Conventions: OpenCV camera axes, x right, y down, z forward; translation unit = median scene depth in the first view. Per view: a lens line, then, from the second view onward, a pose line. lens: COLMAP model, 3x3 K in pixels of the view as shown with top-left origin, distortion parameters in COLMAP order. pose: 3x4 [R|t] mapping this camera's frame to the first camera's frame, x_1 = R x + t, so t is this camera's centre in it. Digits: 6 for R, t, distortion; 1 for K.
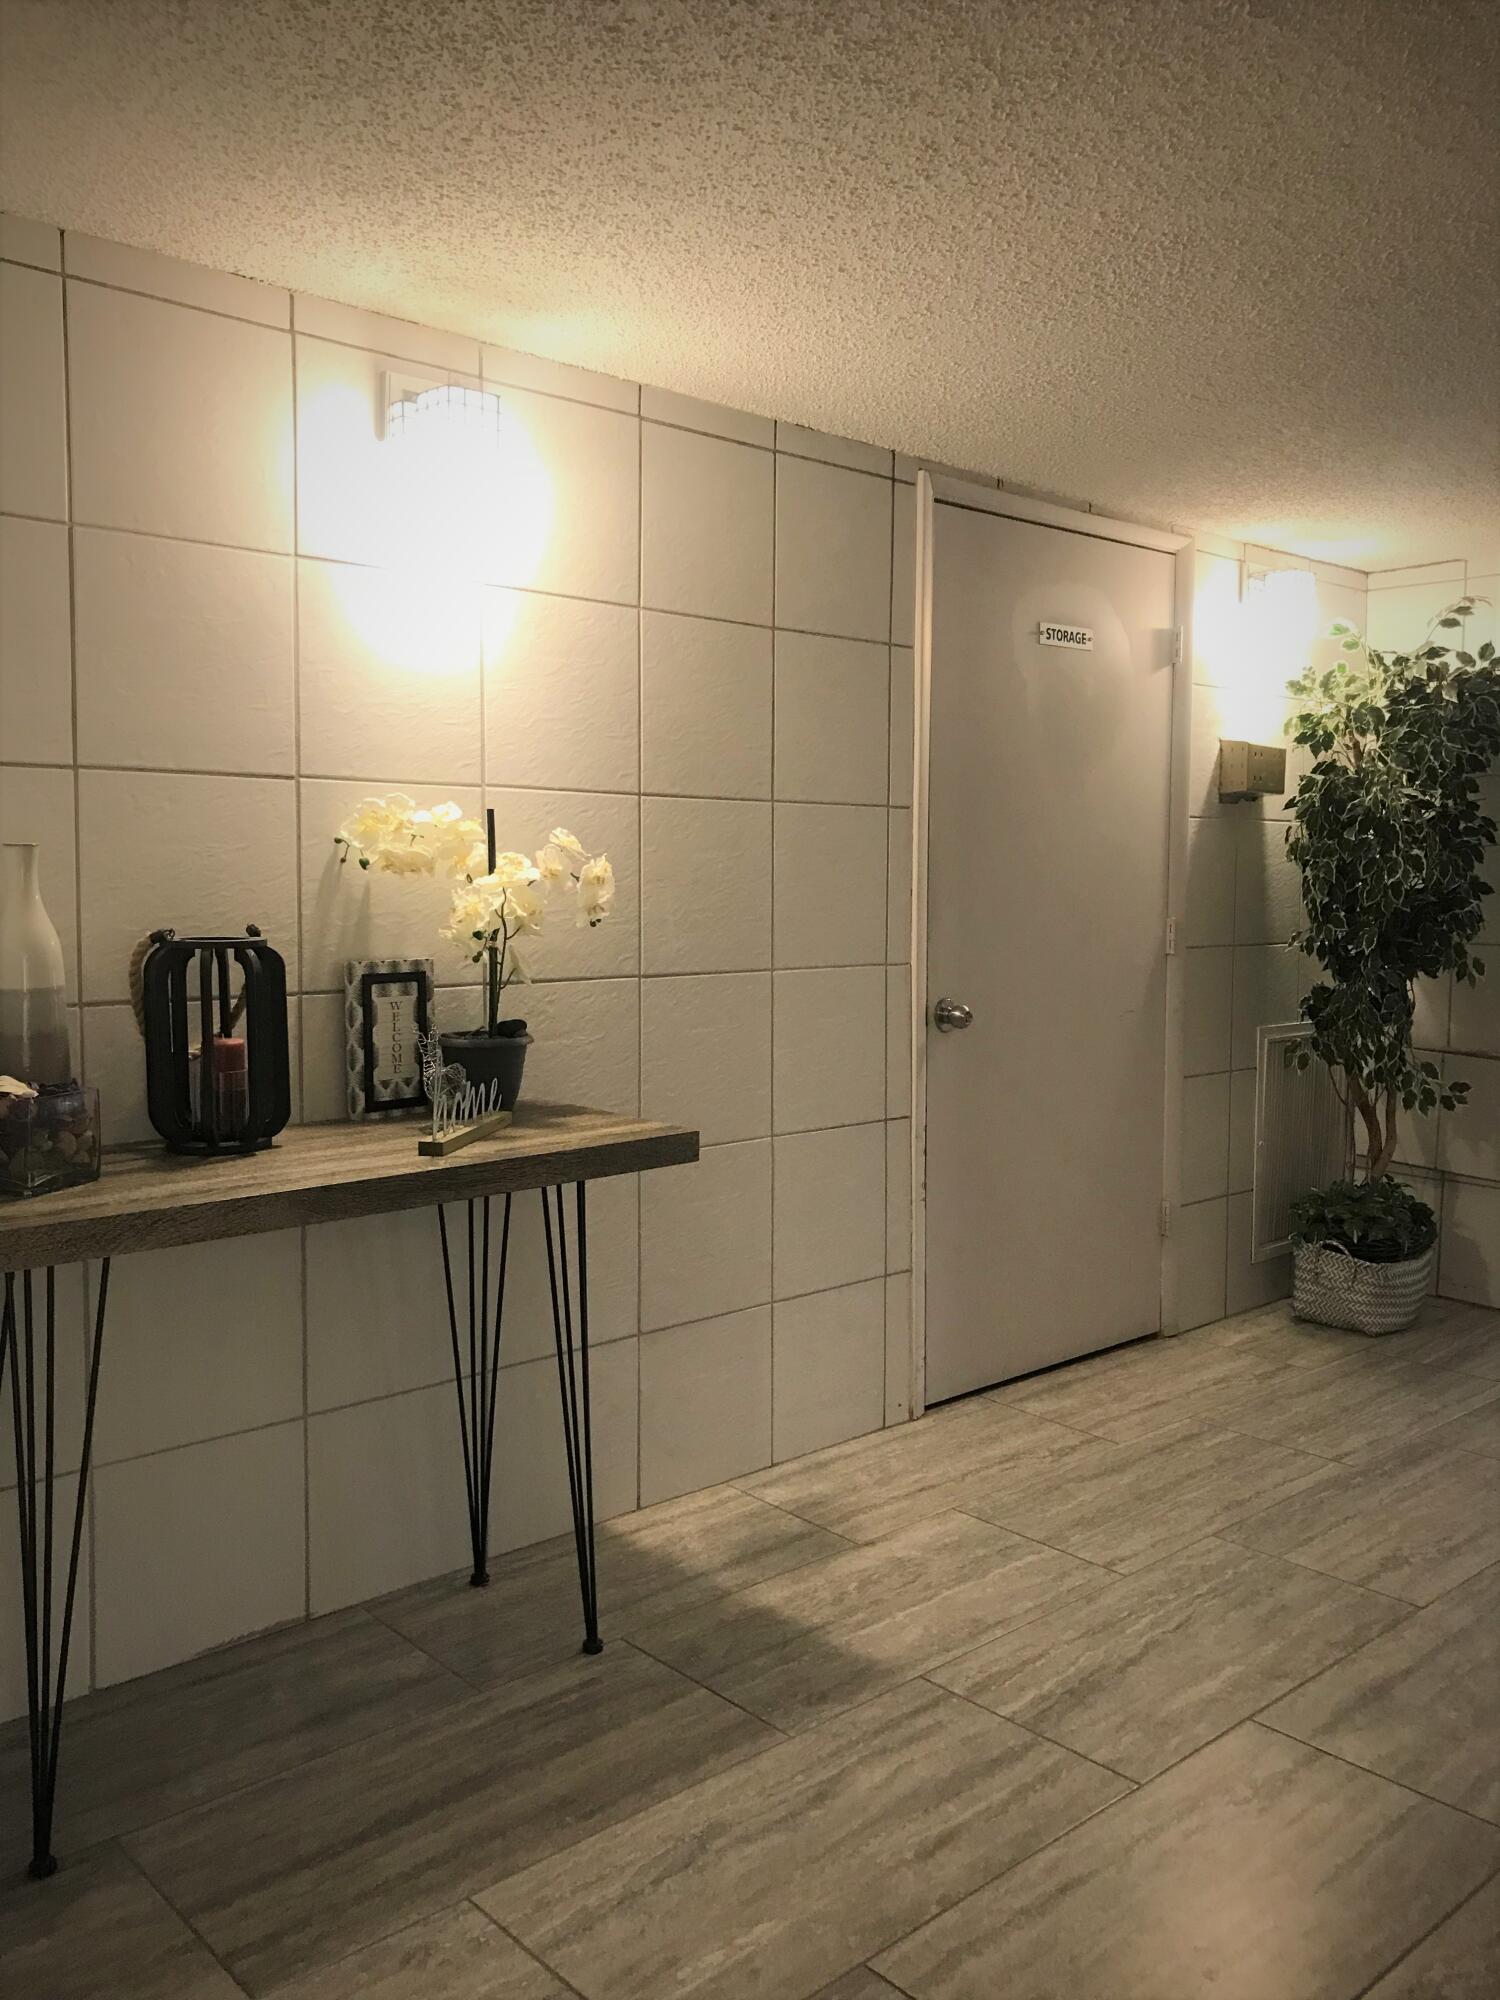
lens RADIAL K [[1652.5, 0, 752.6], [0, 1652.5, 992.5], [0, 0, 1]] dist [0.018391, 0.004740]
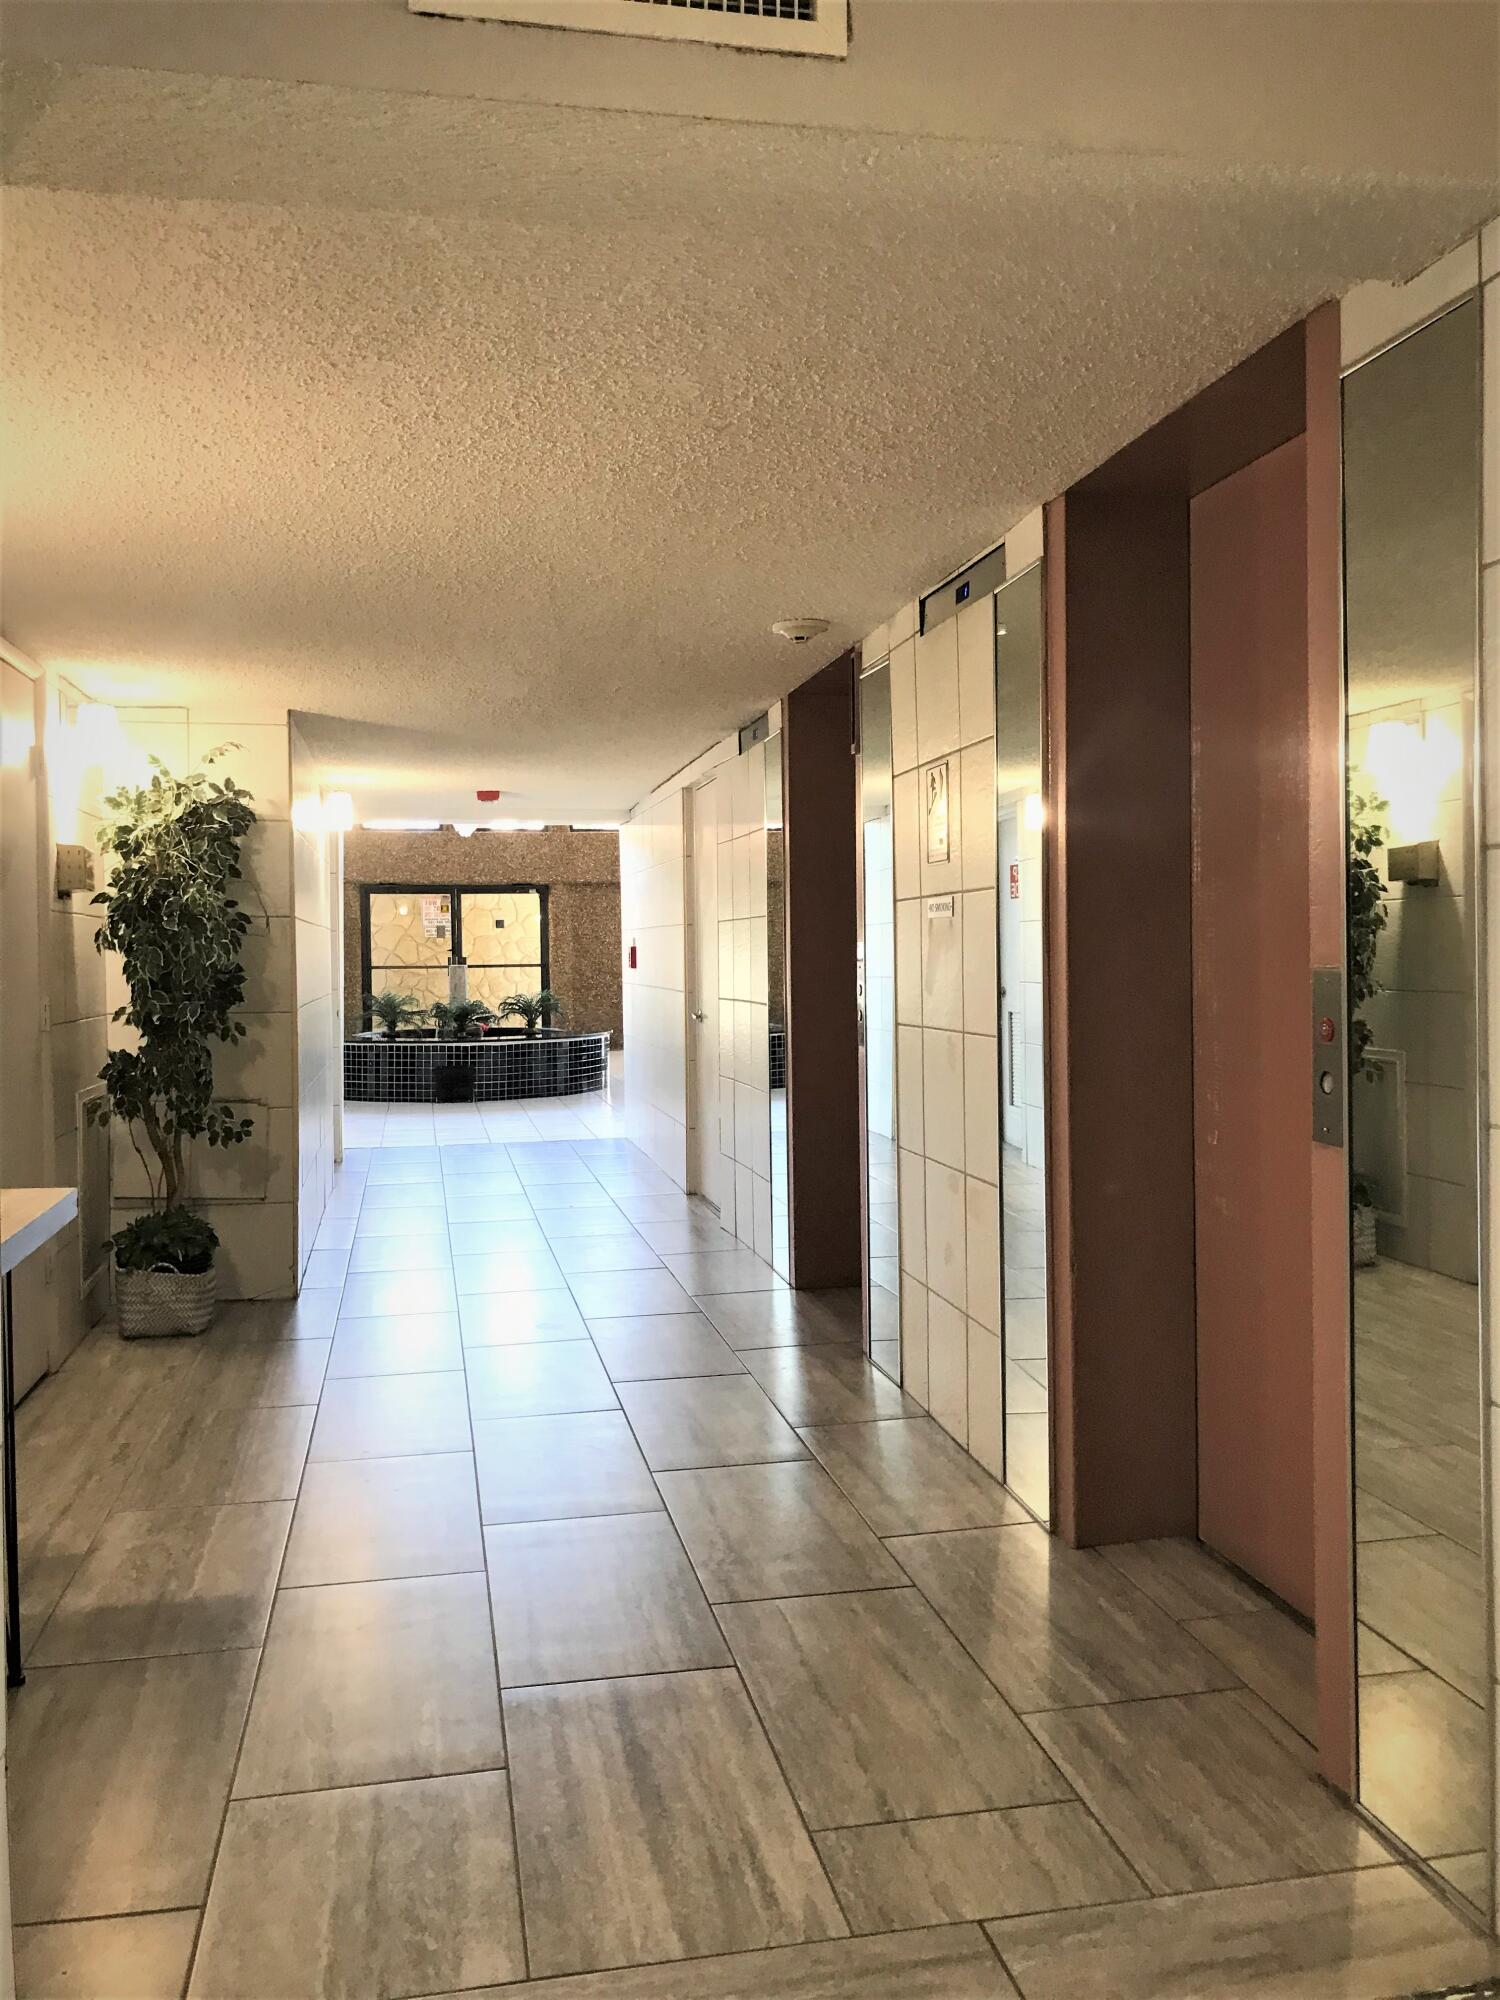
lens RADIAL K [[1652.5, 0, 752.6], [0, 1652.5, 992.5], [0, 0, 1]] dist [0.018391, 0.004740]
pose [[0.515229, -0.031136, 0.856487, -0.469098], [0.076097, 0.997055, -0.009531, -0.001752], [-0.853668, 0.070087, 0.516081, 0.001257]]
